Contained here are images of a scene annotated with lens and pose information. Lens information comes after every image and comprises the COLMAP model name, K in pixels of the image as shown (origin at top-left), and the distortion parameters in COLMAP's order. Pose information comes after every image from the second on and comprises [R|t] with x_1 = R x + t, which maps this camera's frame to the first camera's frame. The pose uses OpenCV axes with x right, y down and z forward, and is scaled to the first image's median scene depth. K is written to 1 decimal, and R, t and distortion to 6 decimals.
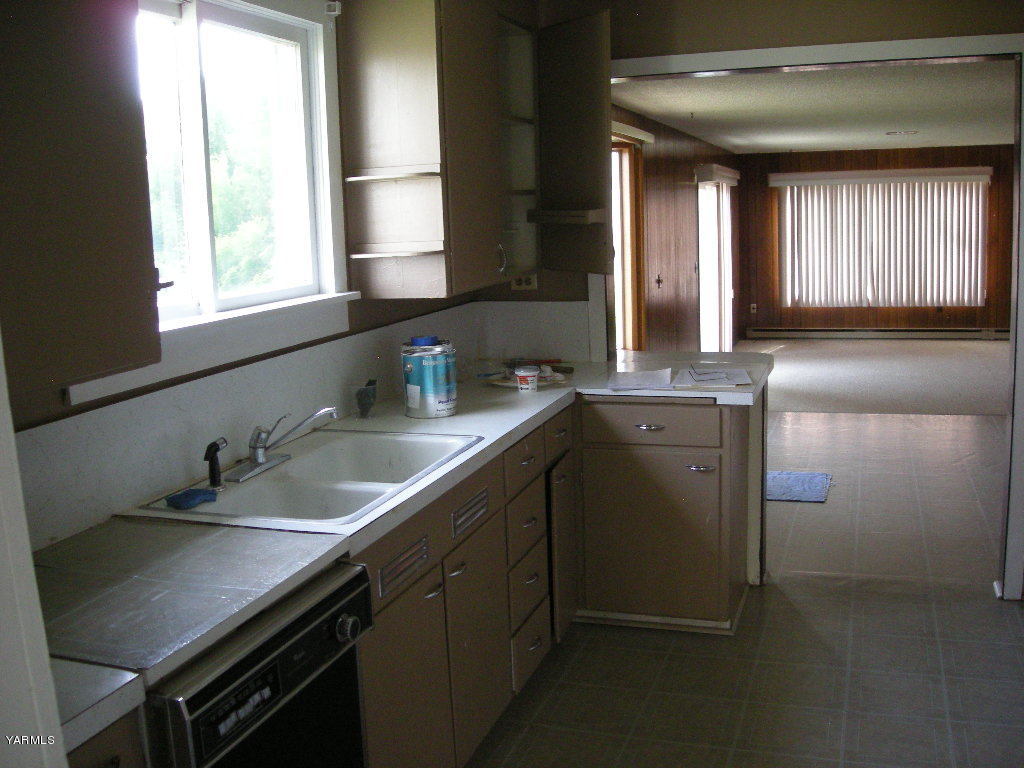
lens RADIAL K [[1042.5, 0, 505.9], [0, 1042.5, 416.3], [0, 0, 1]] dist [-0.181157, 0.102031]
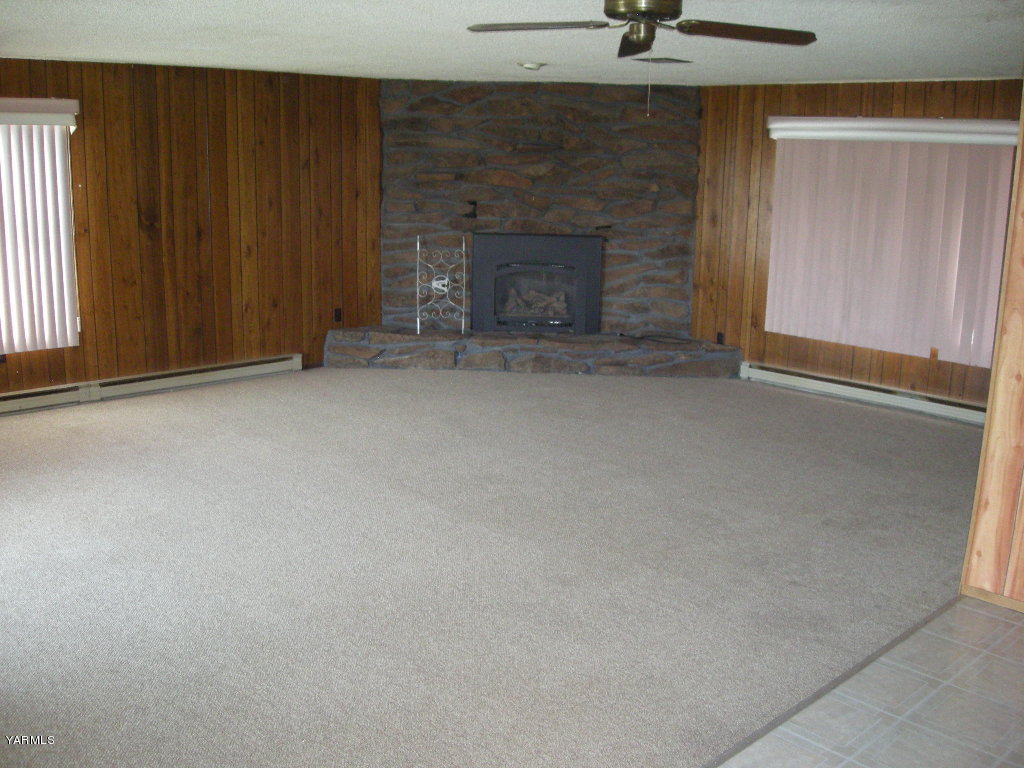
lens RADIAL K [[1042.5, 0, 505.9], [0, 1042.5, 416.3], [0, 0, 1]] dist [-0.181157, 0.102031]
pose [[0.456852, -0.163619, 0.874365, 0.074943], [0.123203, 0.985103, 0.119969, -0.107269], [-0.880970, 0.052916, 0.470205, 0.506573]]
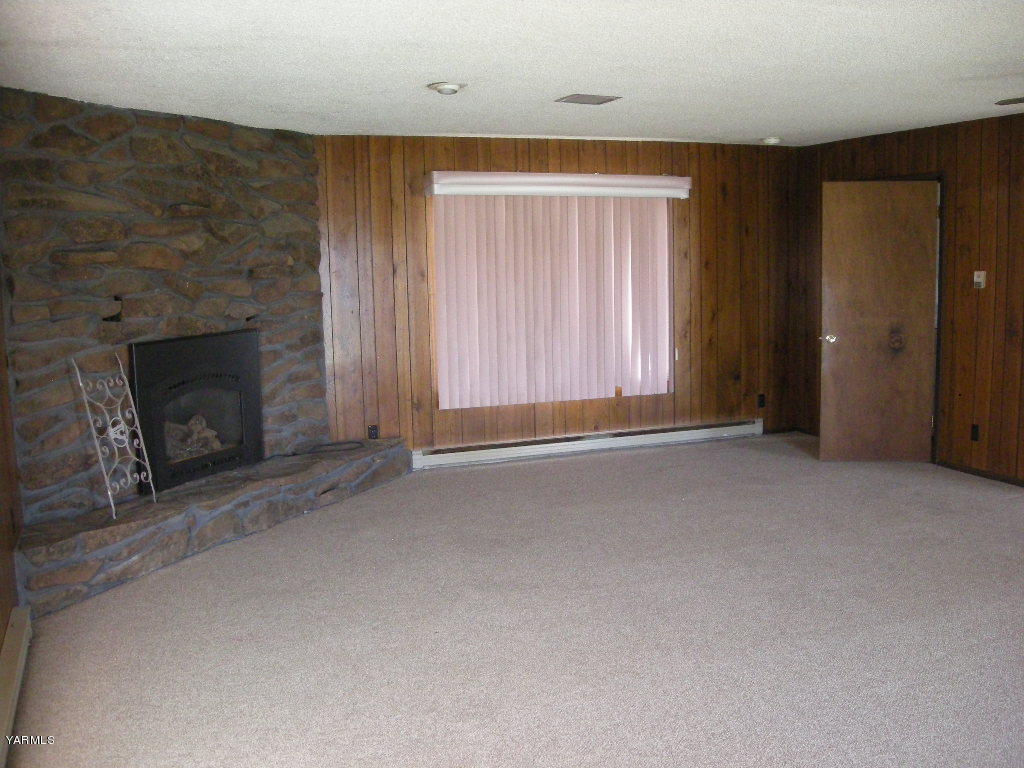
lens RADIAL K [[1042.5, 0, 505.9], [0, 1042.5, 416.3], [0, 0, 1]] dist [-0.181157, 0.102031]
pose [[-0.652196, -0.057704, 0.755851, 0.260893], [0.186307, 0.954314, 0.233612, -0.190360], [-0.734800, 0.293181, -0.611649, 1.006018]]
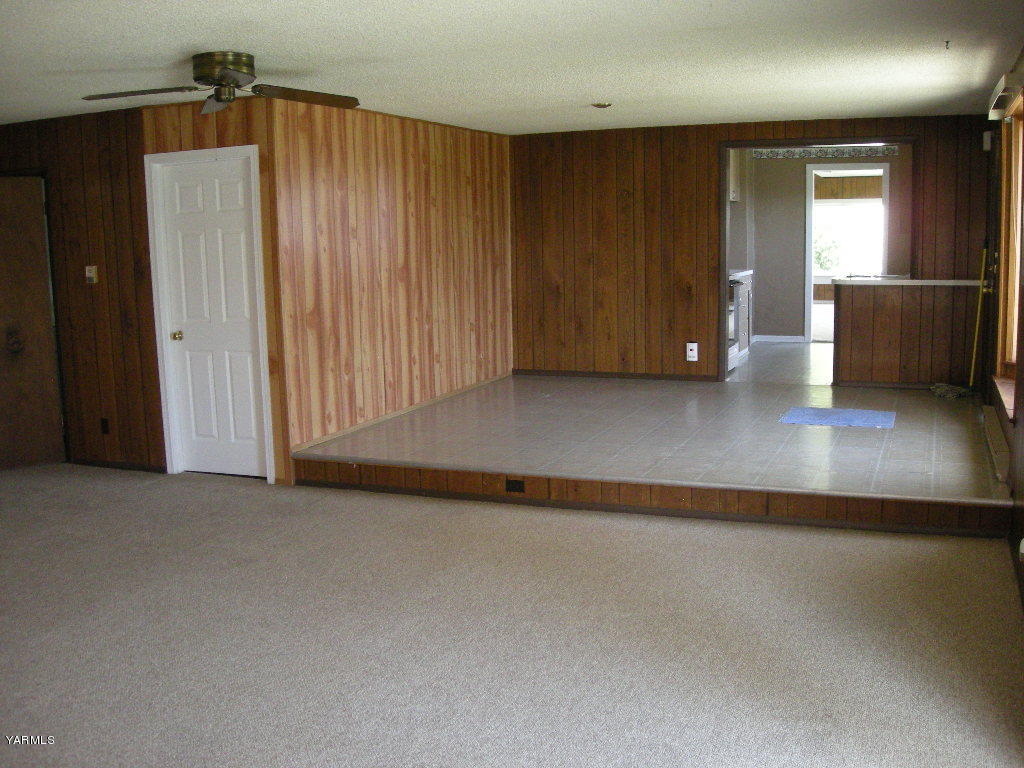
lens RADIAL K [[1042.5, 0, 505.9], [0, 1042.5, 416.3], [0, 0, 1]] dist [-0.181157, 0.102031]
pose [[-0.996008, 0.056669, 0.068969, 0.249776], [0.077219, 0.934587, 0.347252, -0.187754], [-0.044779, 0.351191, -0.935232, 0.994771]]
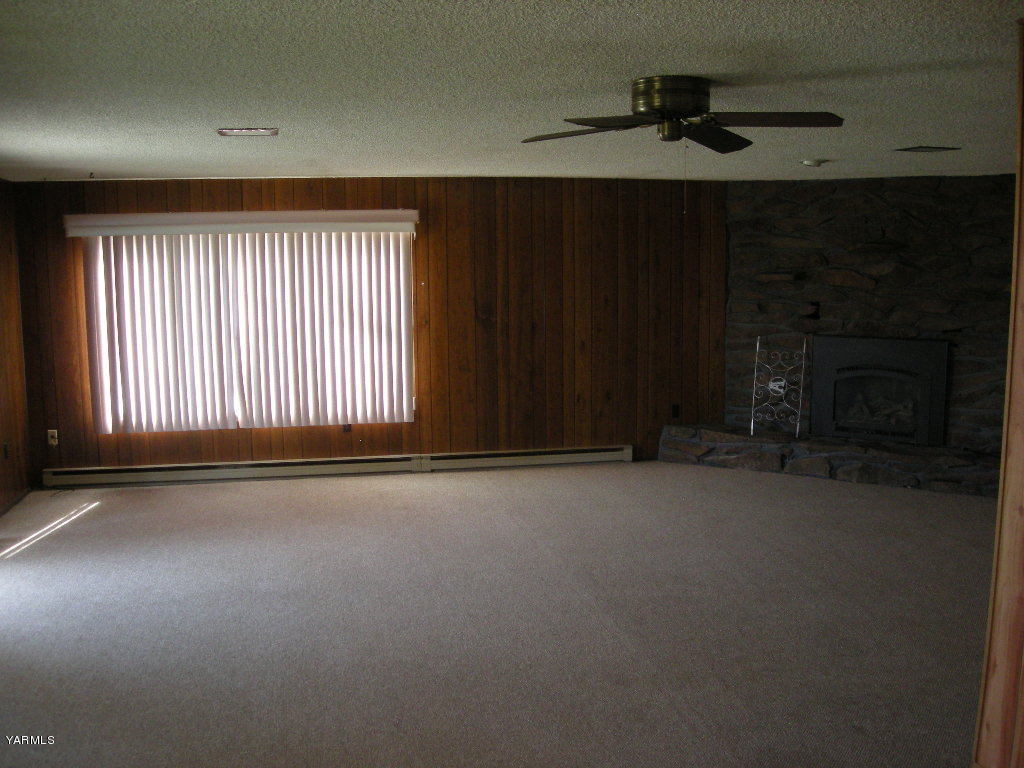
lens RADIAL K [[1042.5, 0, 505.9], [0, 1042.5, 416.3], [0, 0, 1]] dist [-0.181157, 0.102031]
pose [[0.855090, -0.042028, 0.516773, 0.173822], [0.065547, 0.997475, -0.027336, -0.089298], [-0.514319, 0.057248, 0.855686, 0.379705]]
